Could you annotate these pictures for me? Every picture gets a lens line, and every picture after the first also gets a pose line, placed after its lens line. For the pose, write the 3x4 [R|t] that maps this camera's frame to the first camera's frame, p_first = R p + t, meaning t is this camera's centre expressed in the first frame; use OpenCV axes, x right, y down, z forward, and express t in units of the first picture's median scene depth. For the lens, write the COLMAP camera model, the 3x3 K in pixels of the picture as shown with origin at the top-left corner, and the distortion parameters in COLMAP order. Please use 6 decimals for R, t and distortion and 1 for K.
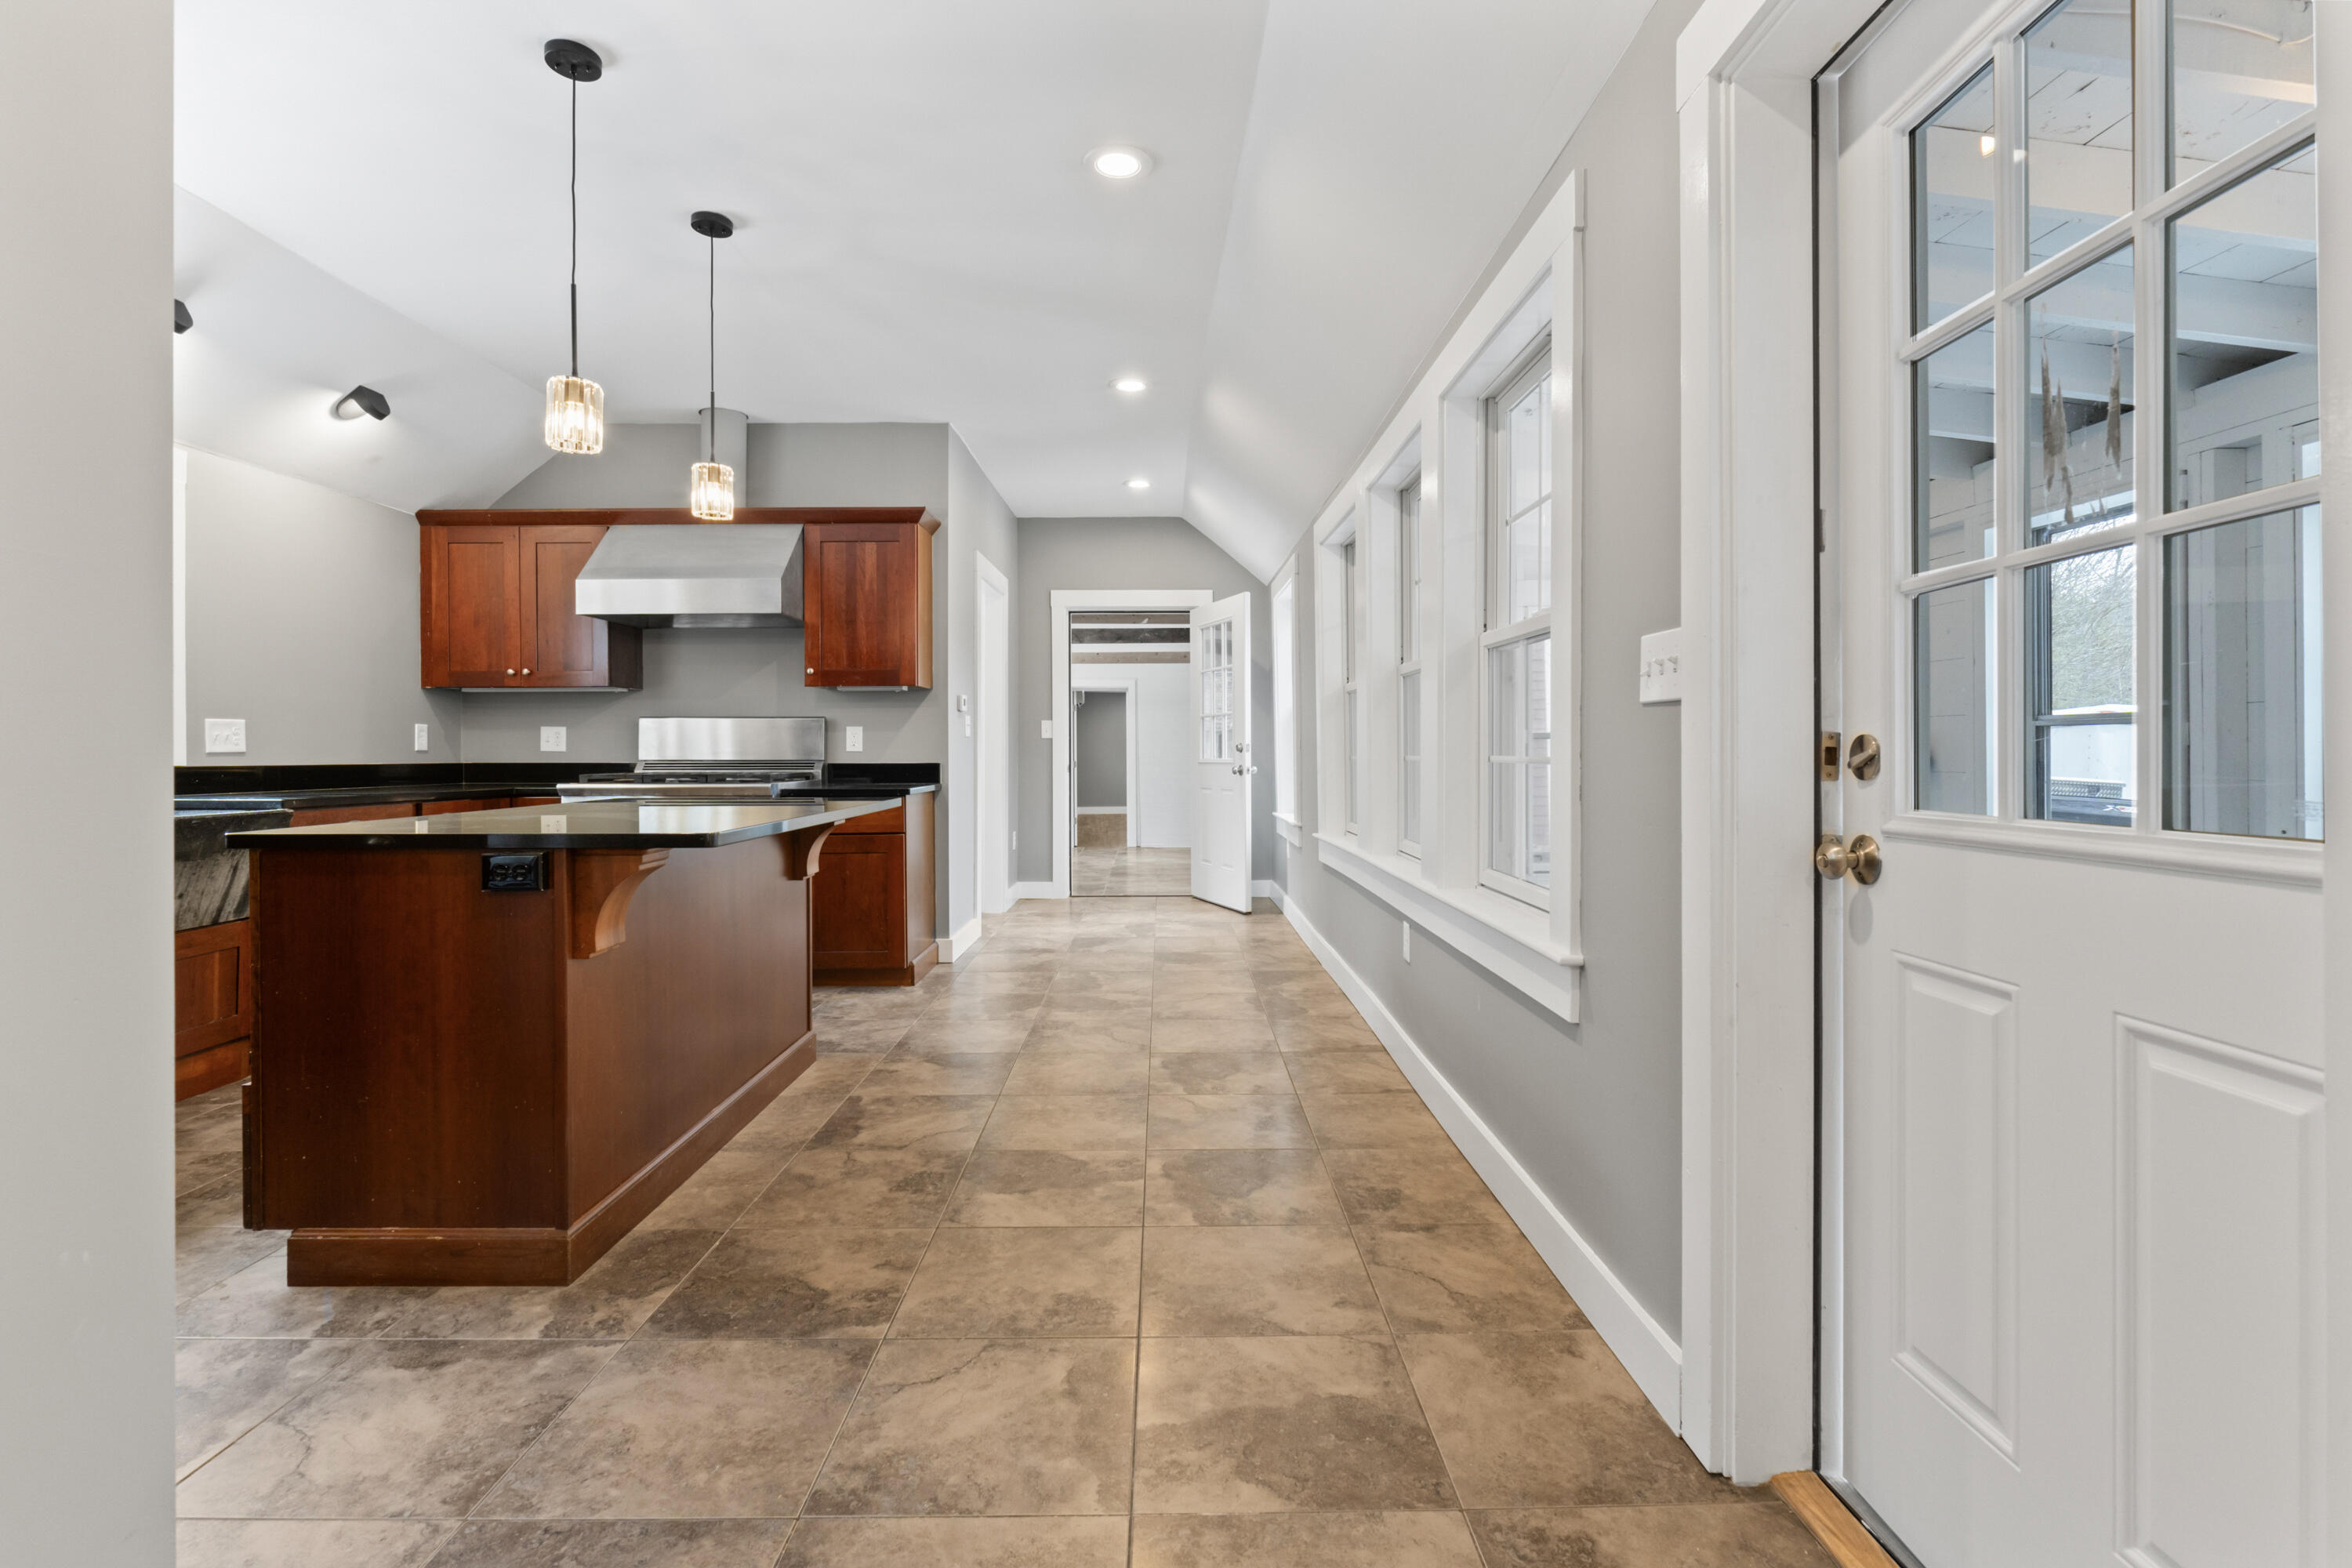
lens RADIAL K [[1086.8, 0, 1169.4], [0, 1086.8, 755.9], [0, 0, 1]] dist [-0.001264, -0.000012]
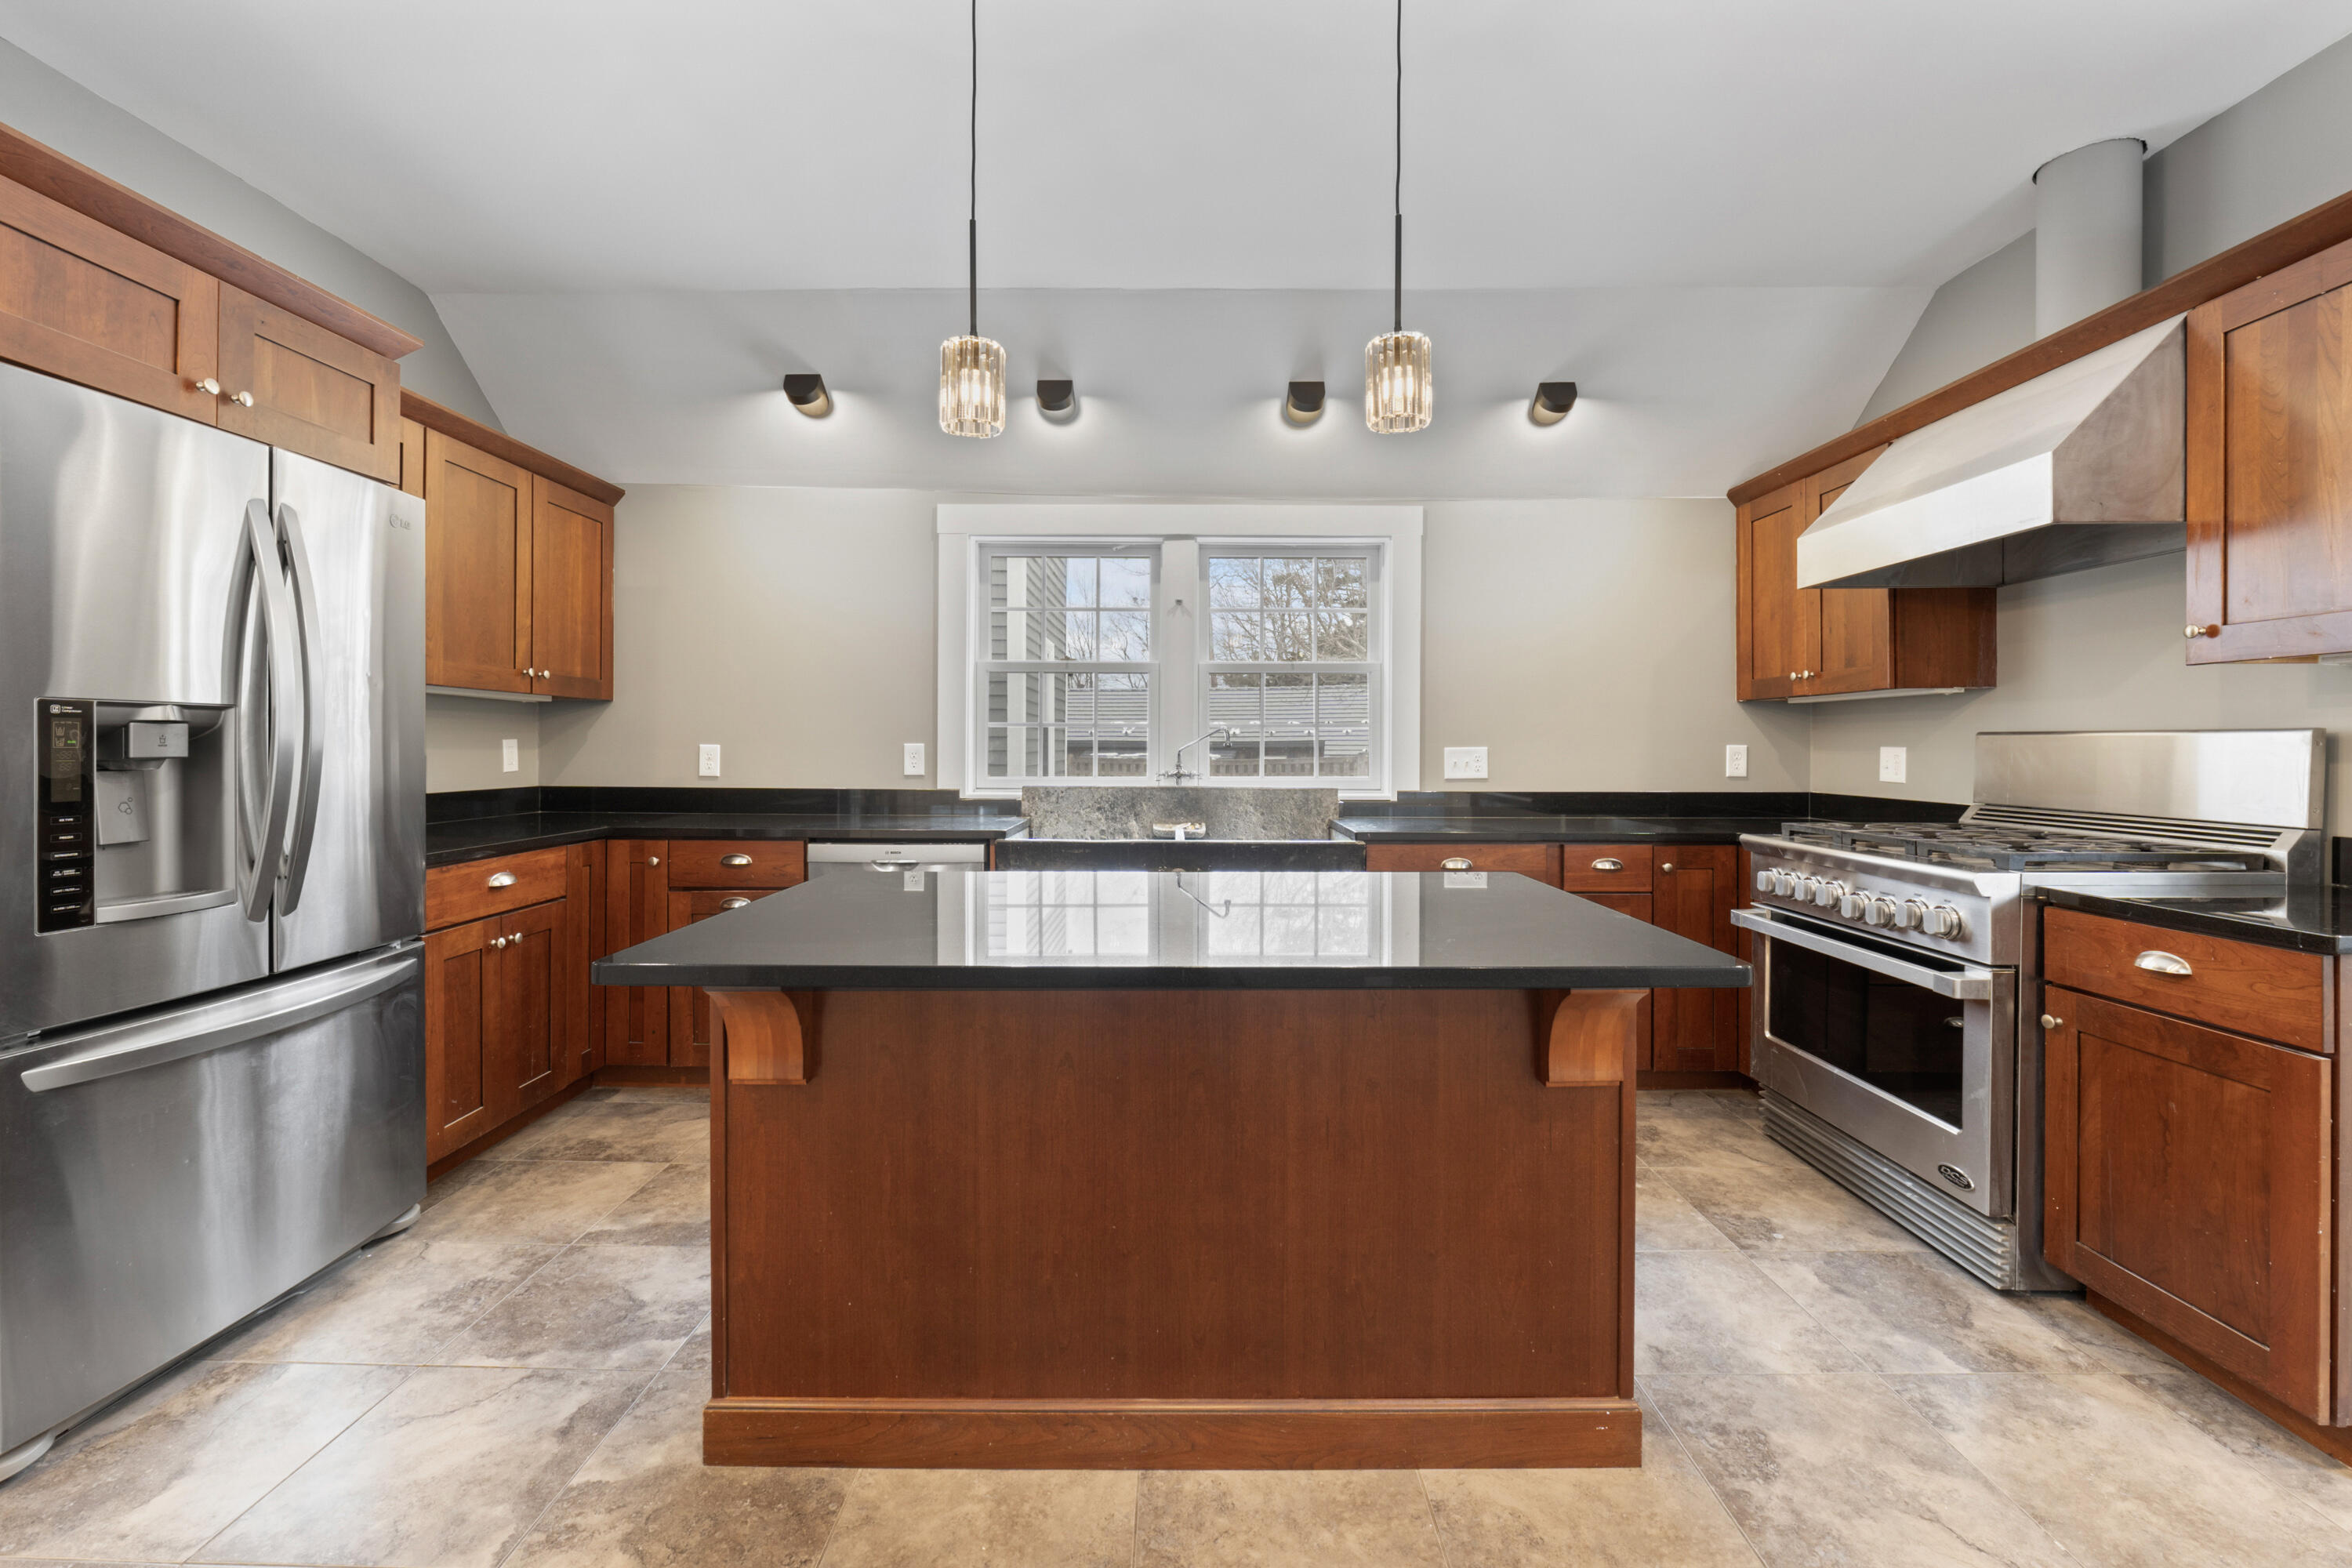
lens RADIAL K [[992.4, 0, 1172.1], [0, 992.4, 746.2], [0, 0, 1]] dist [-0.011330, 0.000626]
pose [[-0.018623, 0.006963, -0.999802, 0.089095], [-0.004617, 0.999964, 0.007050, -0.033859], [0.999816, 0.004747, -0.018590, 0.620536]]
